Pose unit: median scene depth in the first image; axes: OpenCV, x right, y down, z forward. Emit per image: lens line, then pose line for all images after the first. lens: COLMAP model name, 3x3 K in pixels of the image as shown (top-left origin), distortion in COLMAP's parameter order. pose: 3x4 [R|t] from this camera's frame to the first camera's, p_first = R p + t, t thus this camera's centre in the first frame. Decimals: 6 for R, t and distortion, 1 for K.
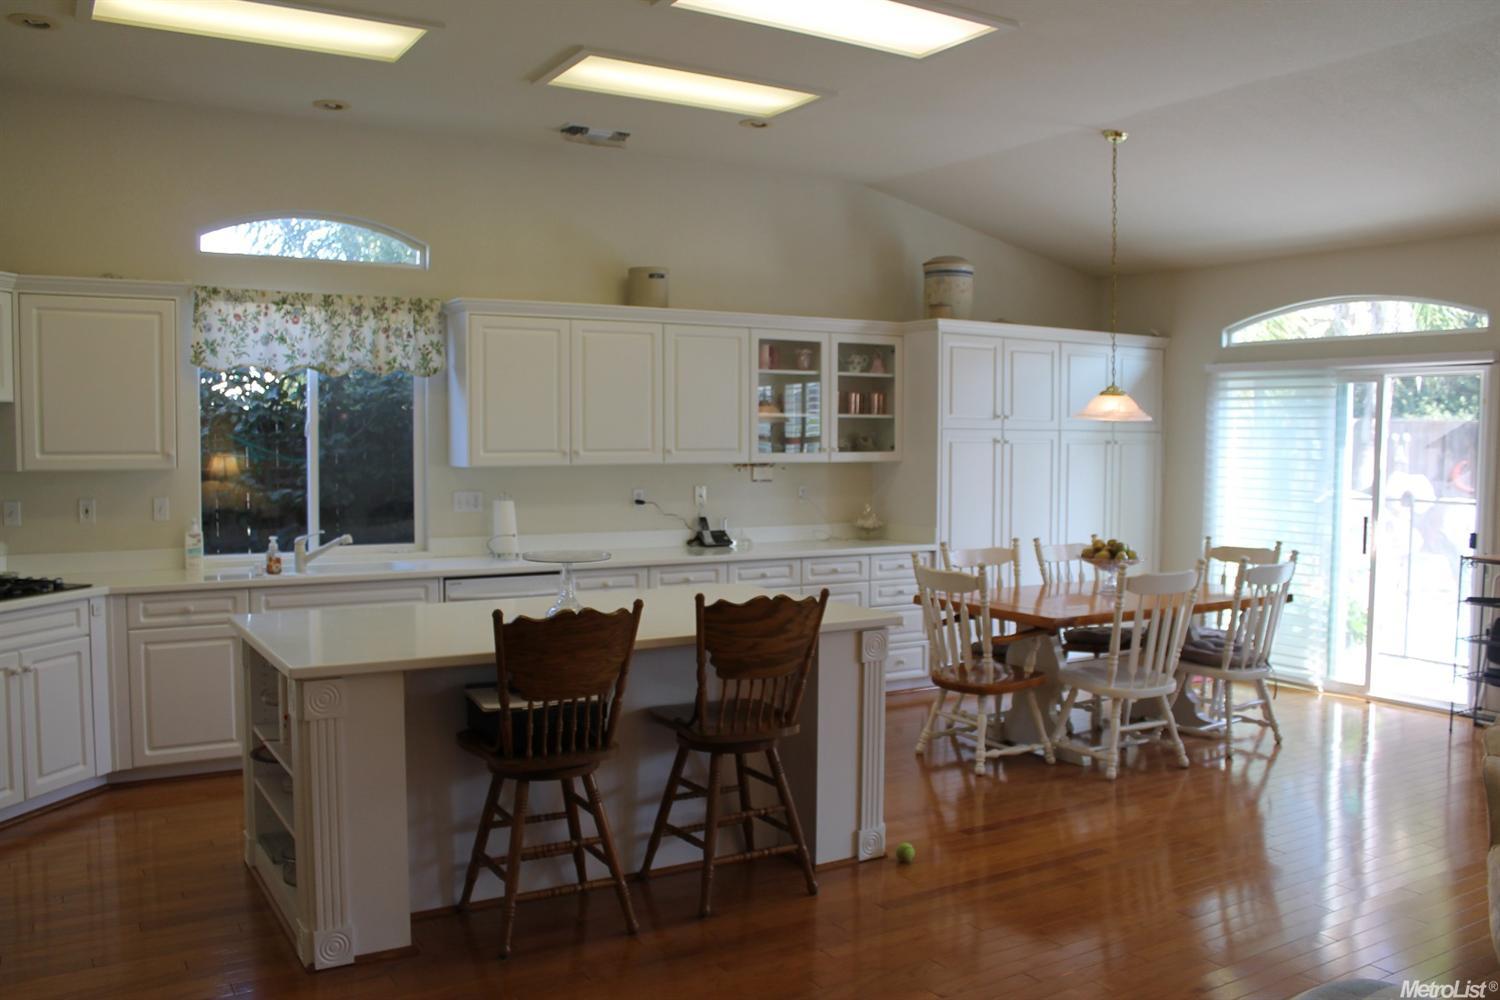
lens RADIAL K [[1251.0, 0, 745.3], [0, 1251.0, 500.5], [0, 0, 1]] dist [-0.147938, 0.098794]
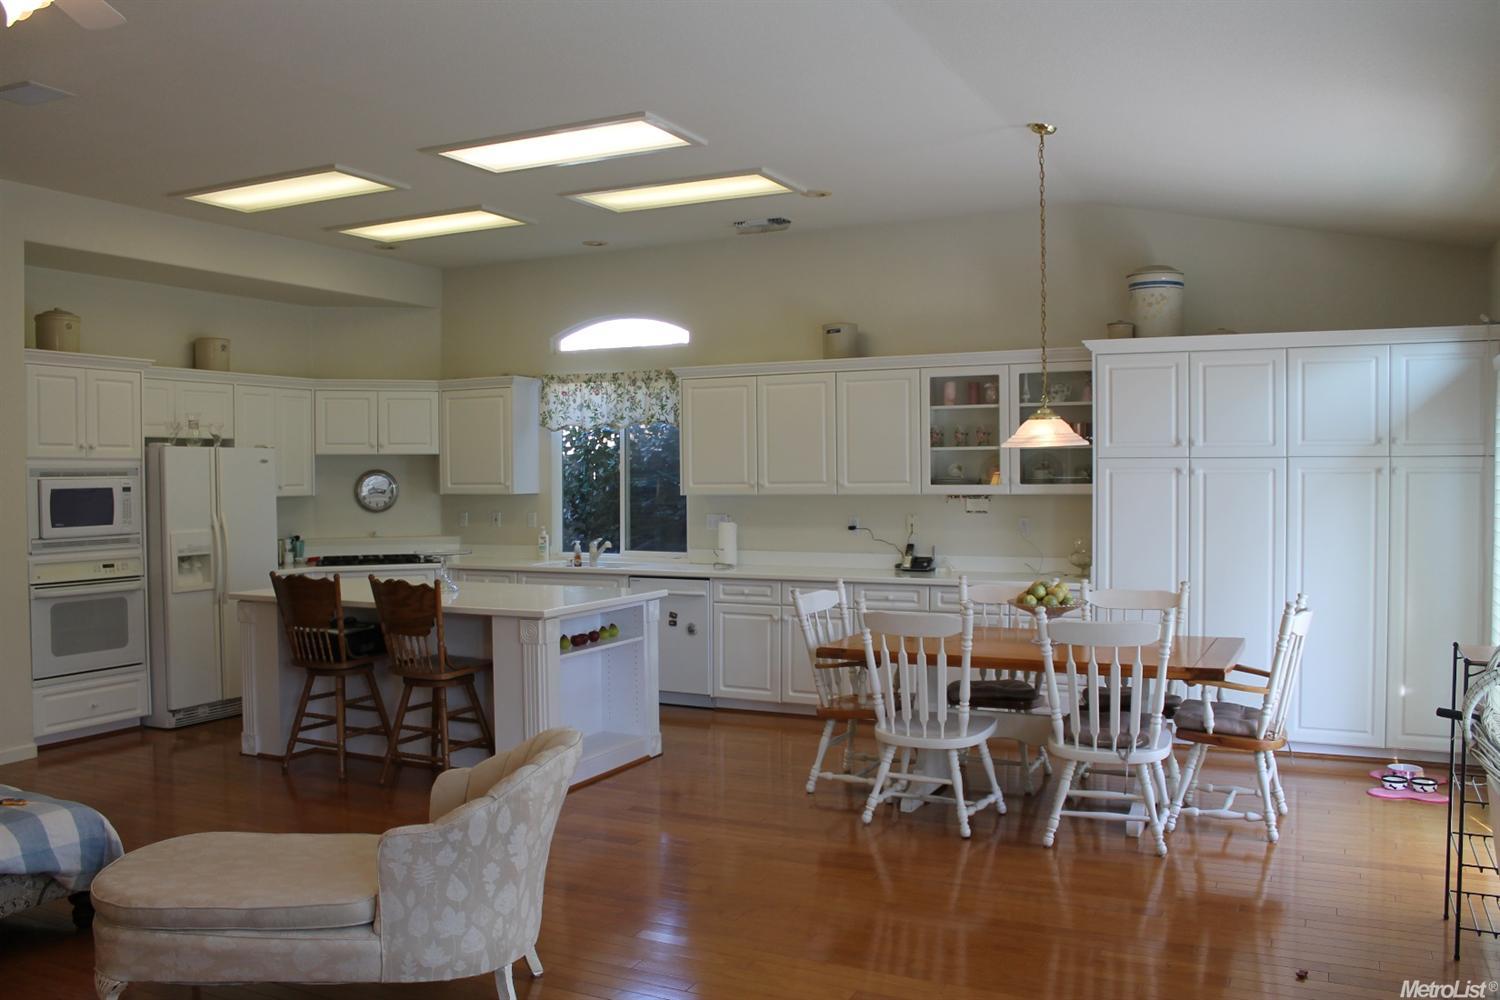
lens RADIAL K [[1251.0, 0, 743.3], [0, 1251.0, 503.0], [0, 0, 1]] dist [-0.147938, 0.098794]
pose [[0.536020, 0.012421, -0.844114, 0.894209], [-0.033118, 0.999431, -0.006323, -0.011770], [0.843556, 0.031344, 0.536126, 0.328654]]
